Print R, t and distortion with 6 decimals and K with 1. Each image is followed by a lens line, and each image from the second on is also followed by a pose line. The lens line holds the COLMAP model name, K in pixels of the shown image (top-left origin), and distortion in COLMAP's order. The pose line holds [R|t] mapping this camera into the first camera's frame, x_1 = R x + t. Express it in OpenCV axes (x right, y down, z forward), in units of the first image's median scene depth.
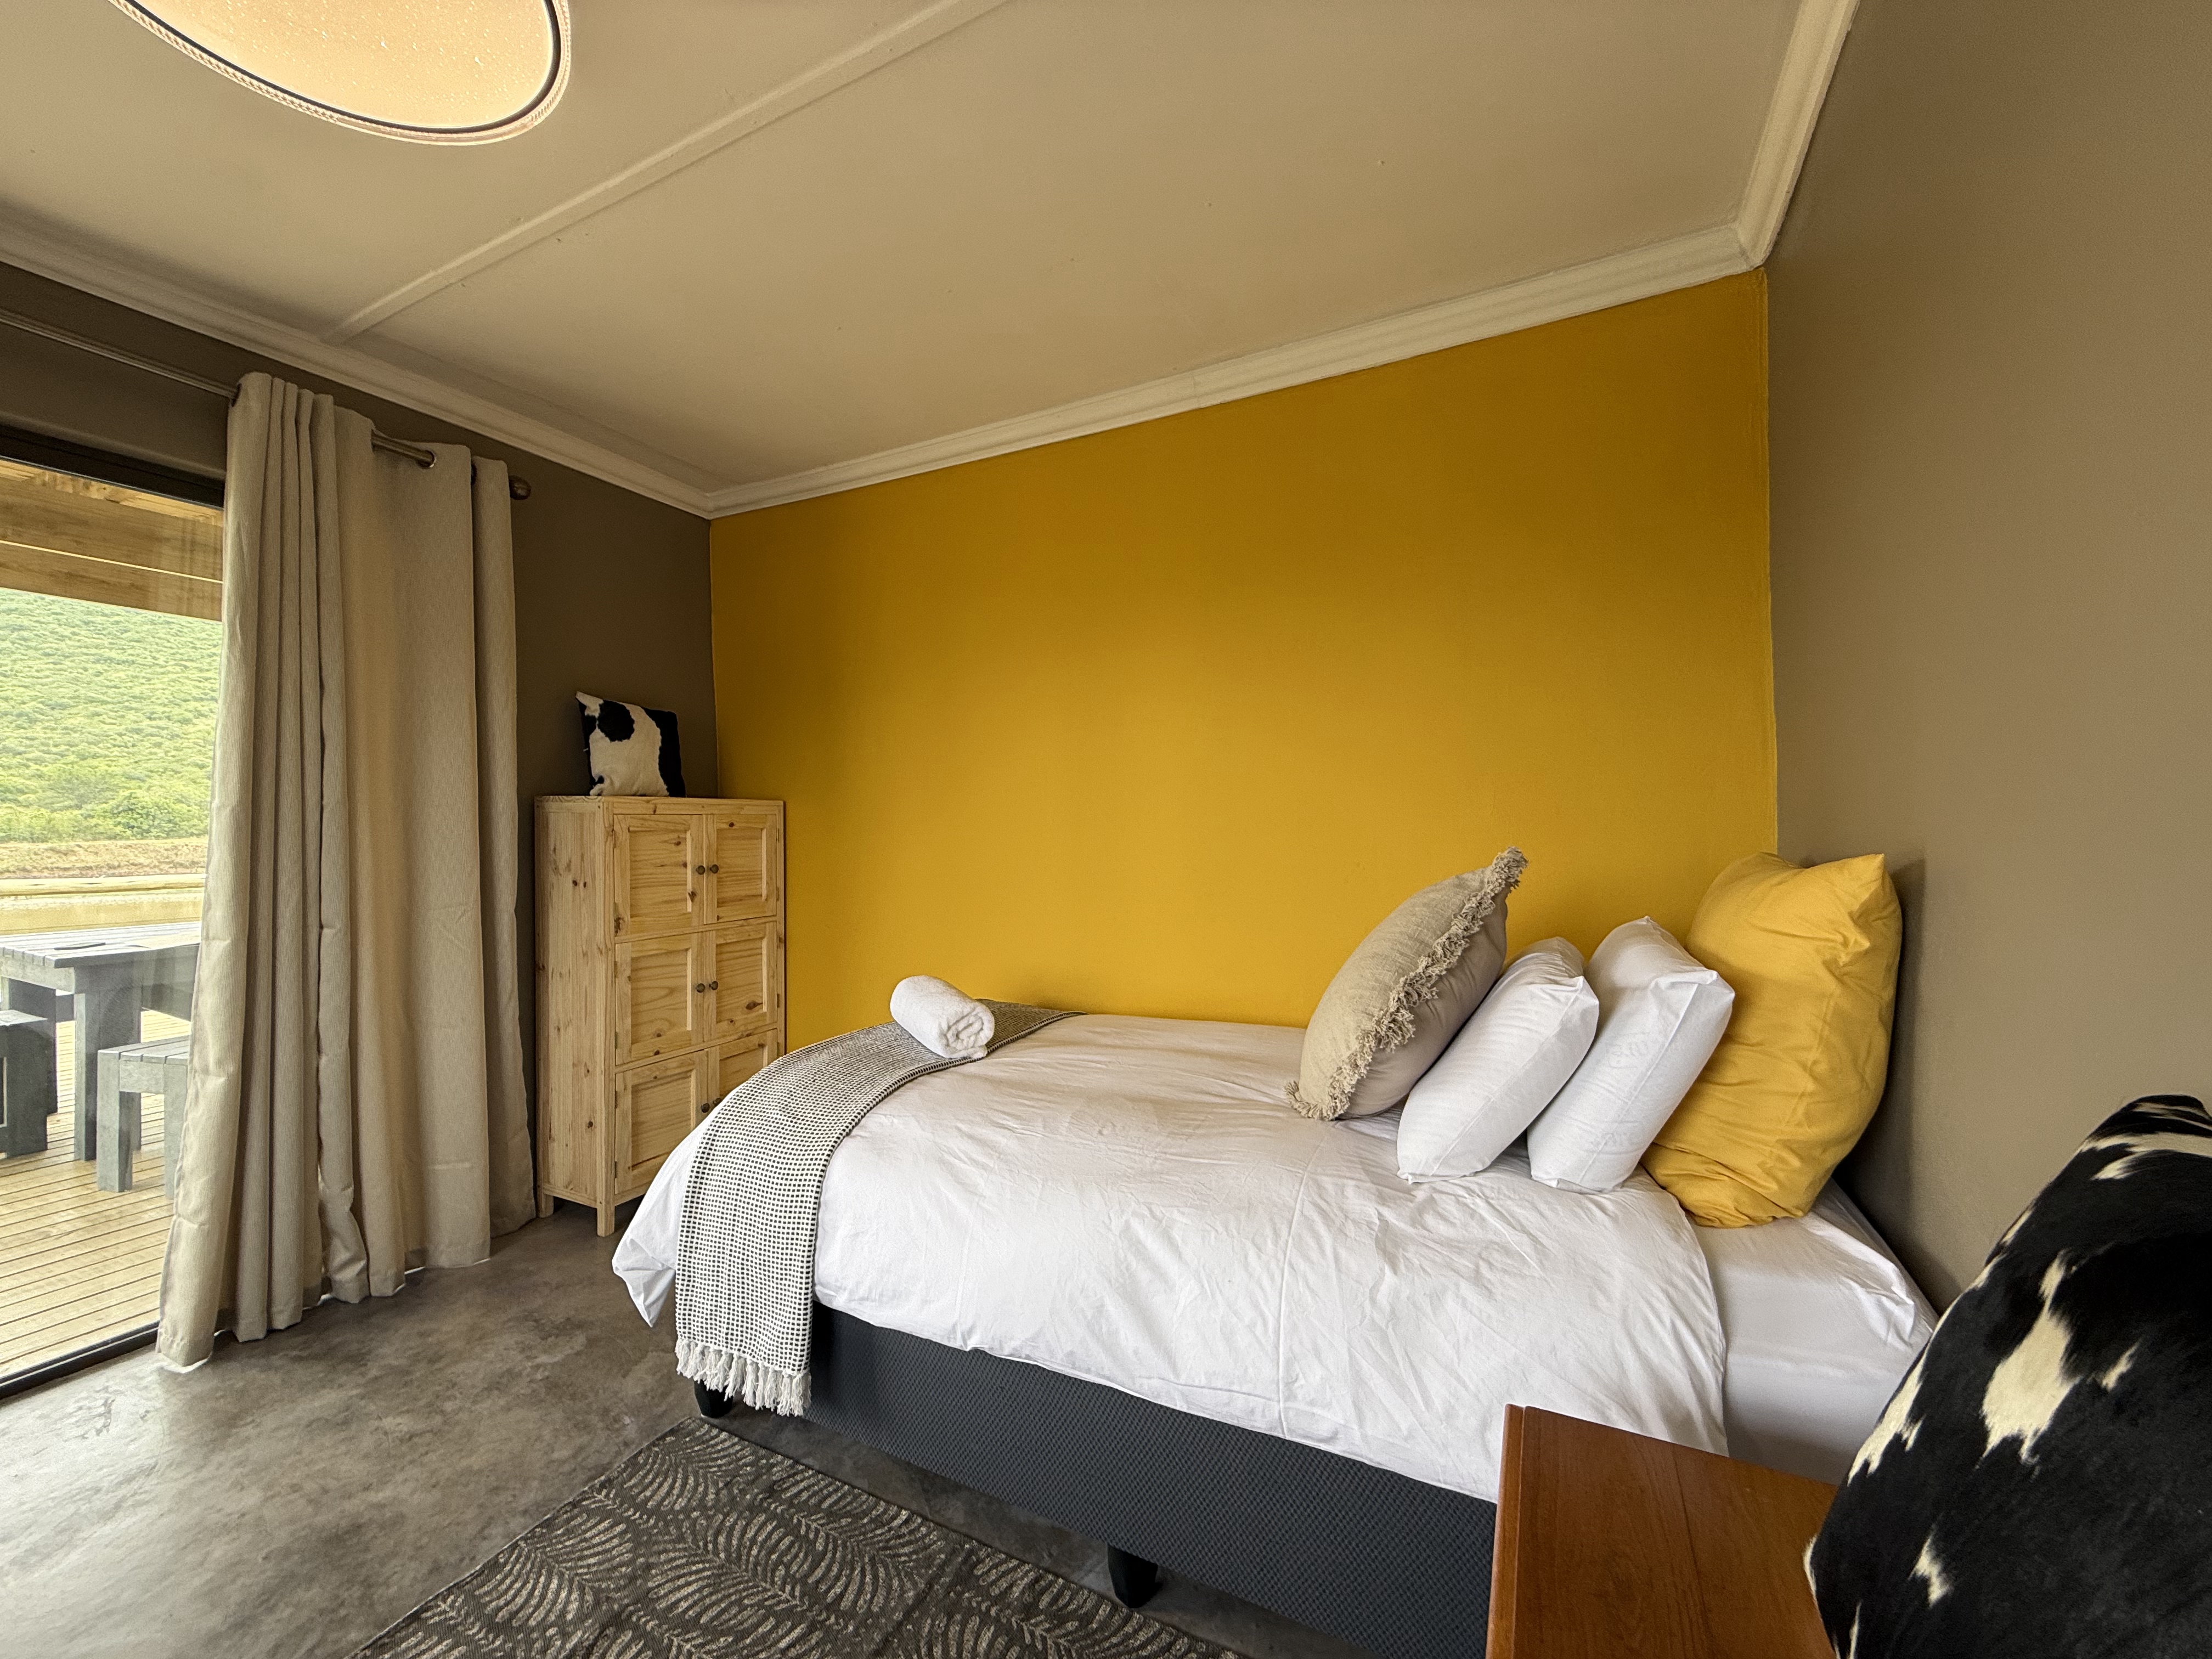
lens RADIAL K [[877.7, 0, 1103.9], [0, 877.7, 818.6], [0, 0, 1]] dist [-0.003166, 0.000304]
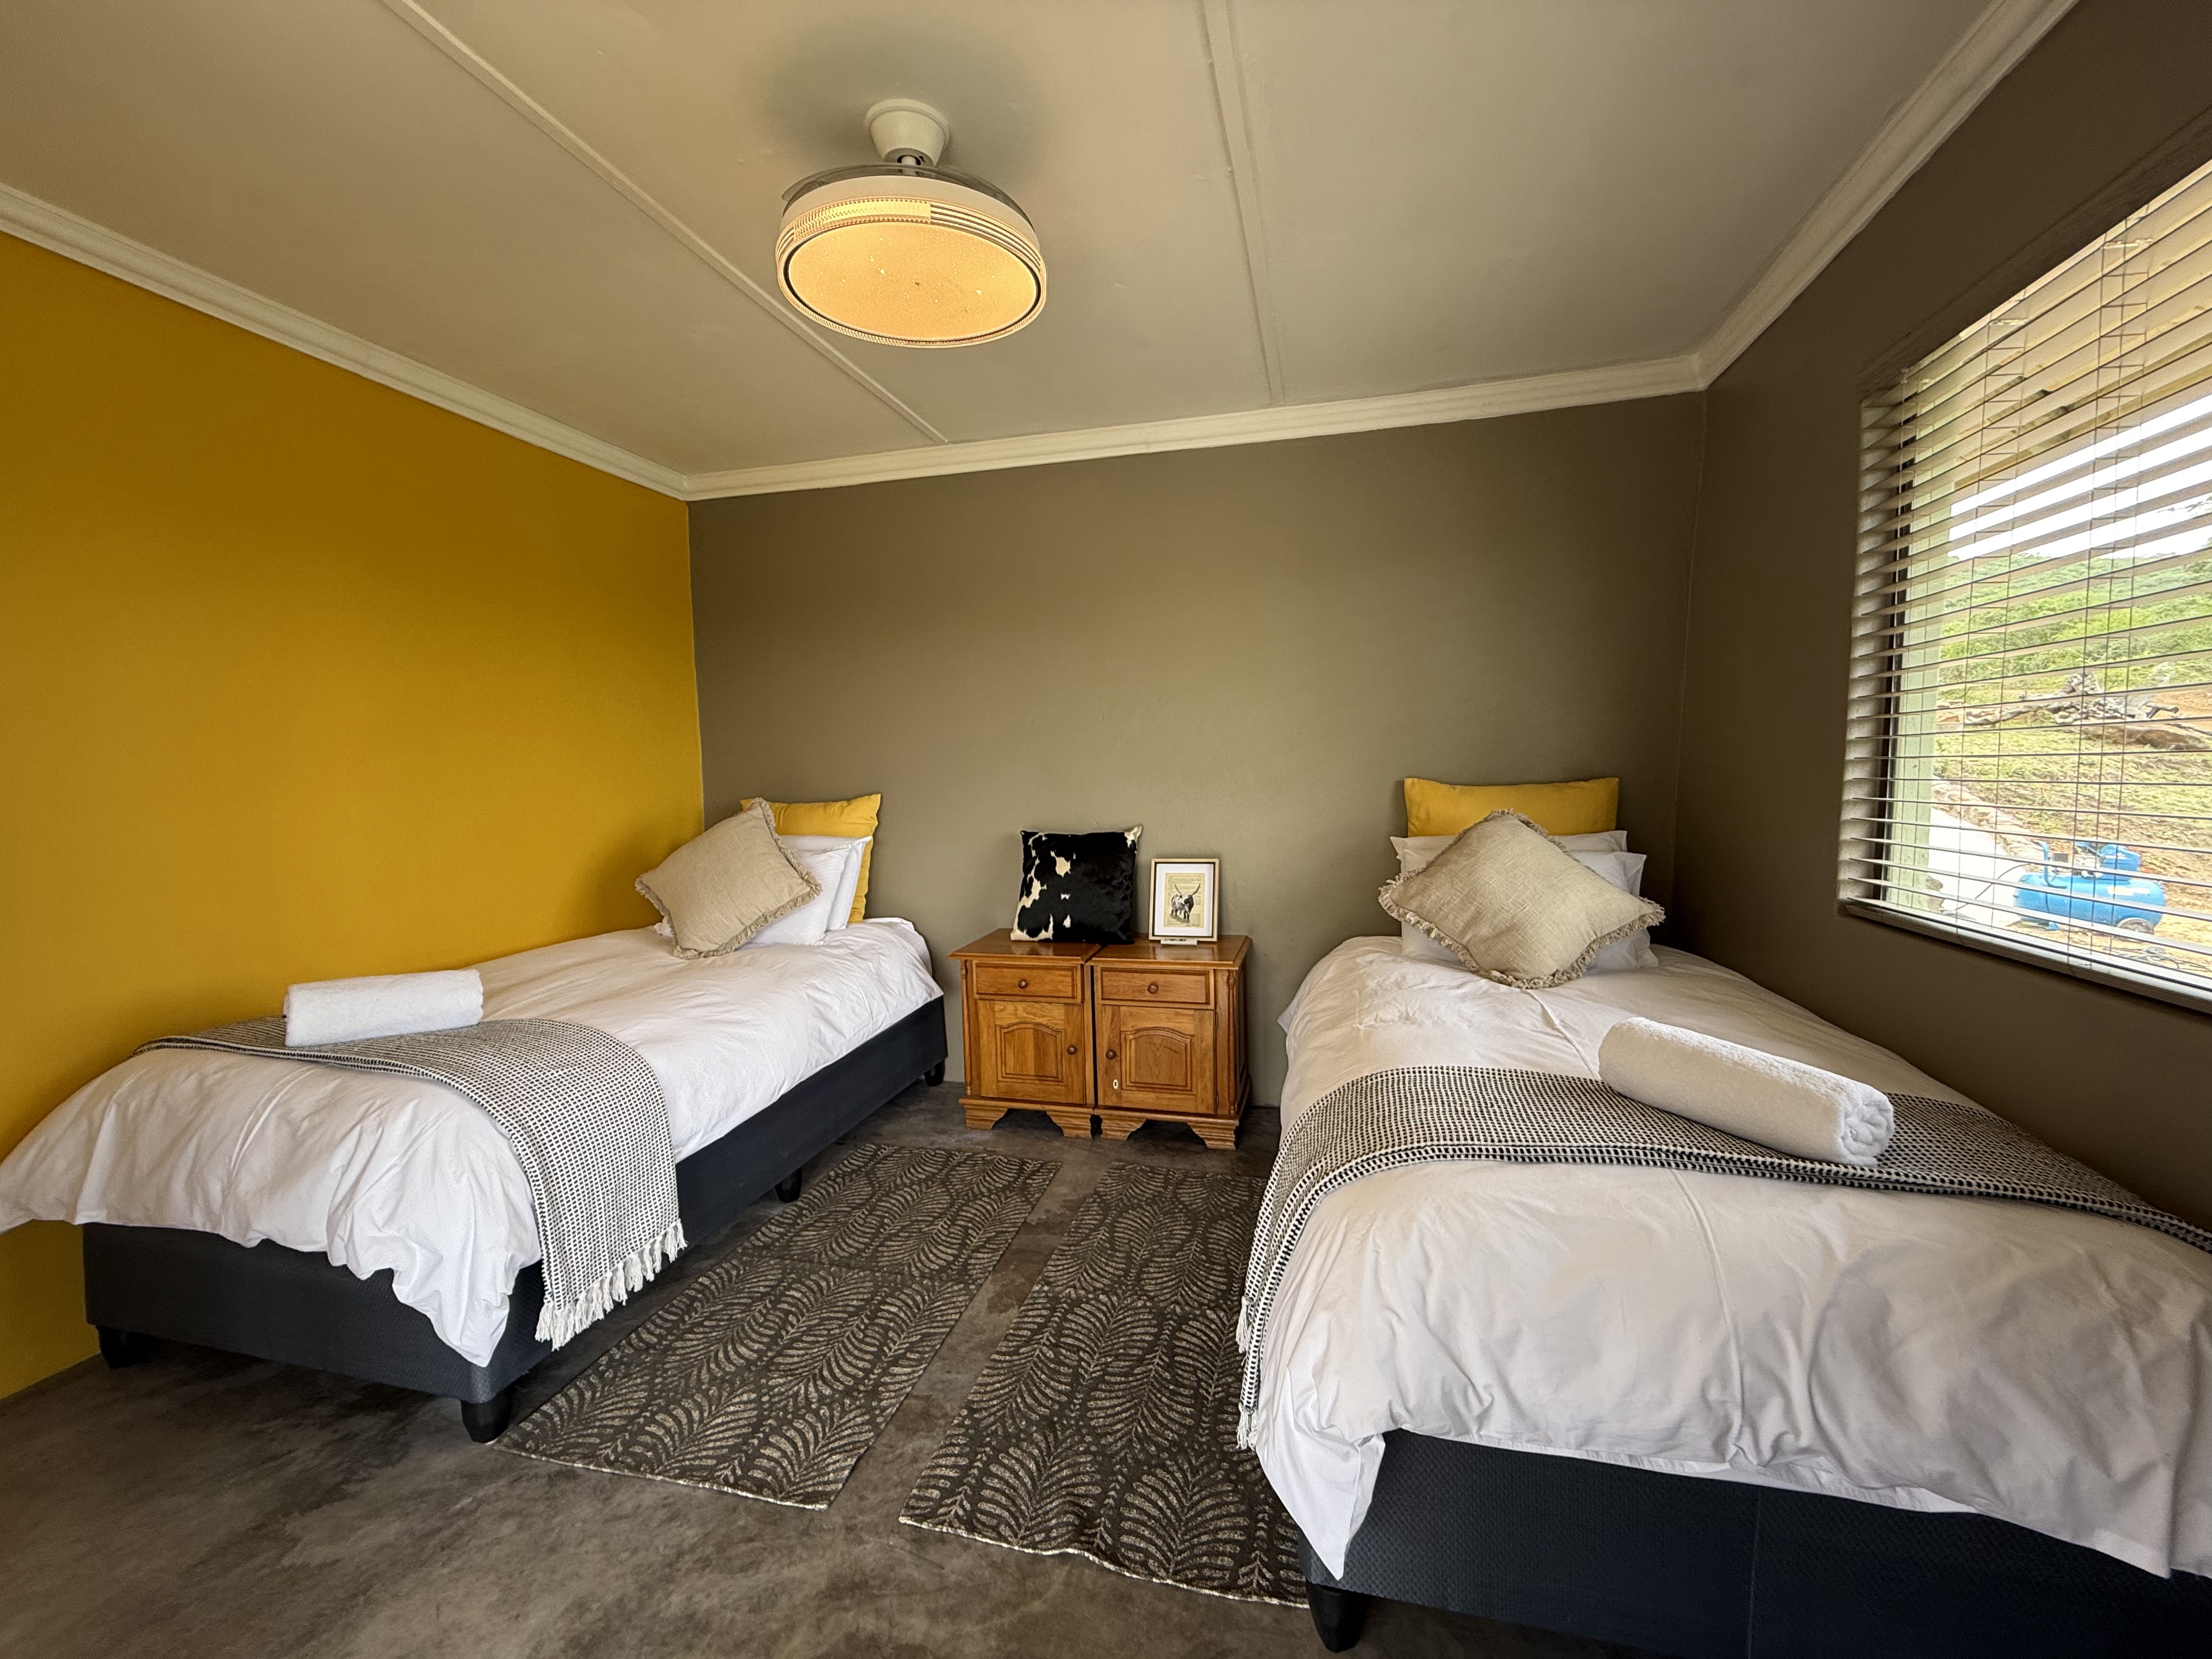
lens RADIAL K [[877.7, 0, 1098.6], [0, 877.7, 828.2], [0, 0, 1]] dist [-0.003166, 0.000304]
pose [[-0.210885, -0.054529, 0.975989, -1.971414], [0.012131, 0.998220, 0.058392, -0.010652], [-0.977436, 0.024154, -0.209848, 0.754679]]
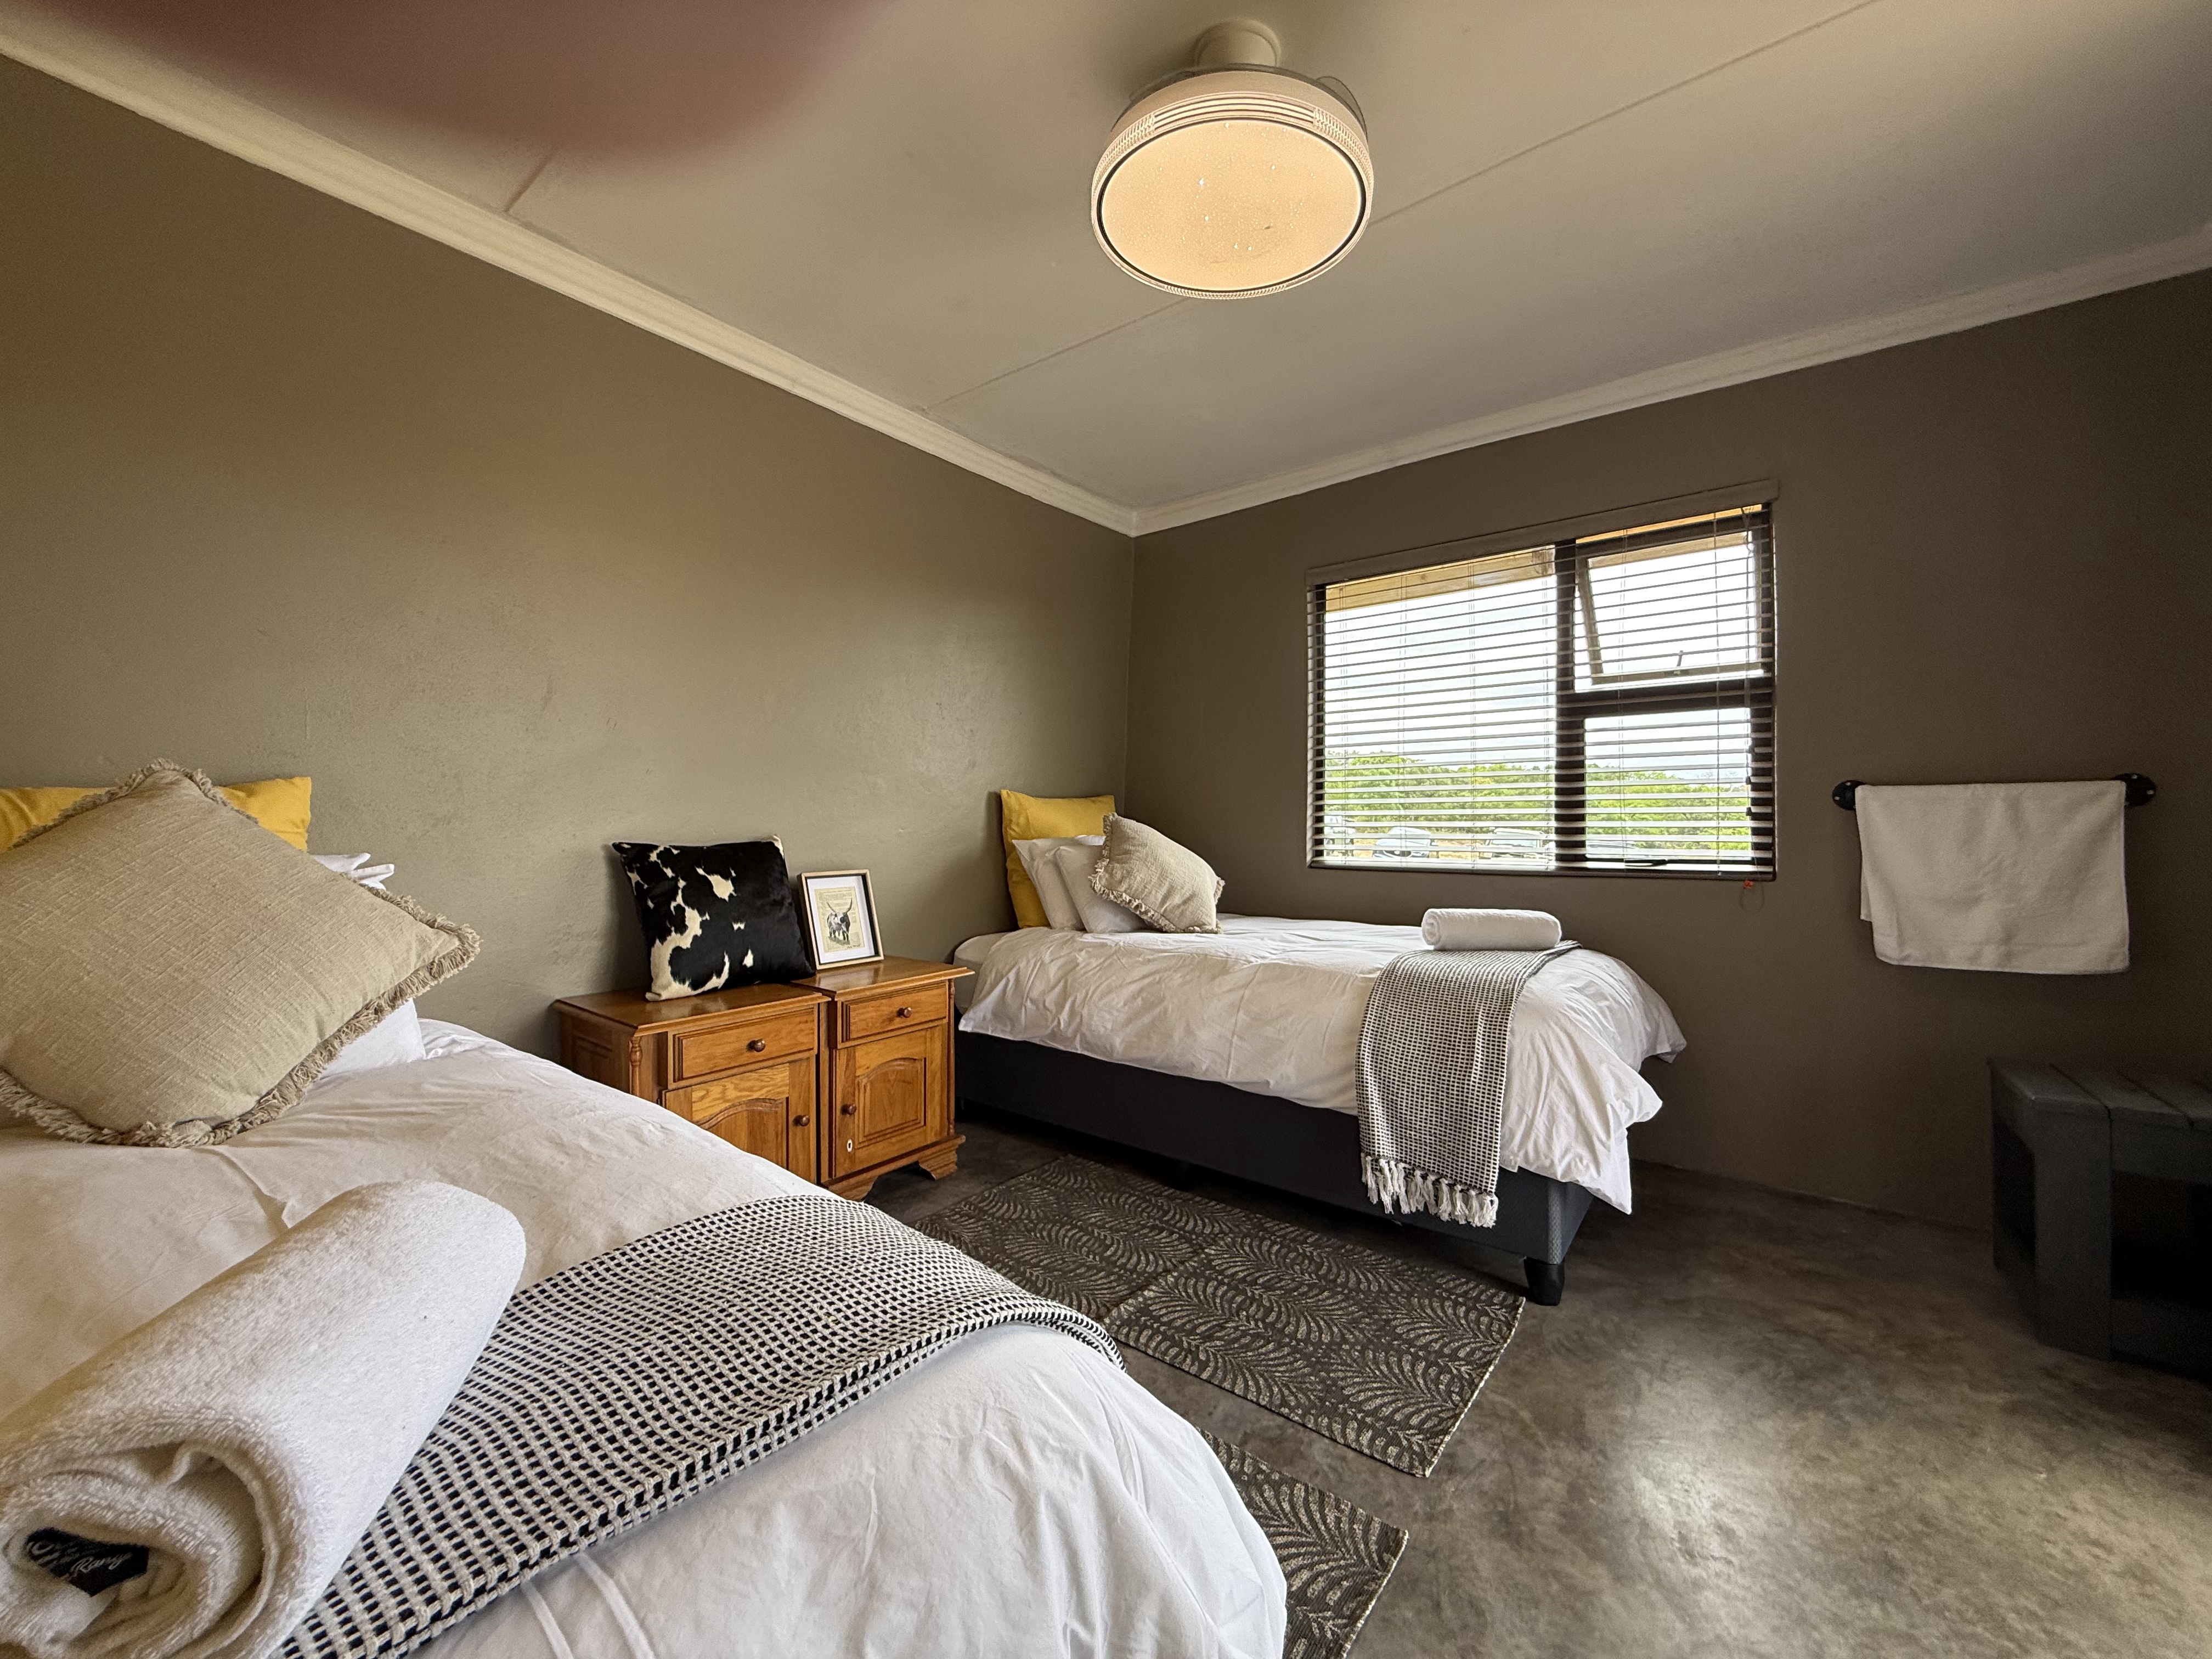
lens RADIAL K [[877.7, 0, 1095.8], [0, 877.7, 830.1], [0, 0, 1]] dist [-0.003166, 0.000304]
pose [[-0.981211, 0.004673, 0.192880, -0.713619], [0.004215, 0.999987, -0.002788, 0.123968], [-0.192890, -0.001923, -0.981218, 1.914111]]
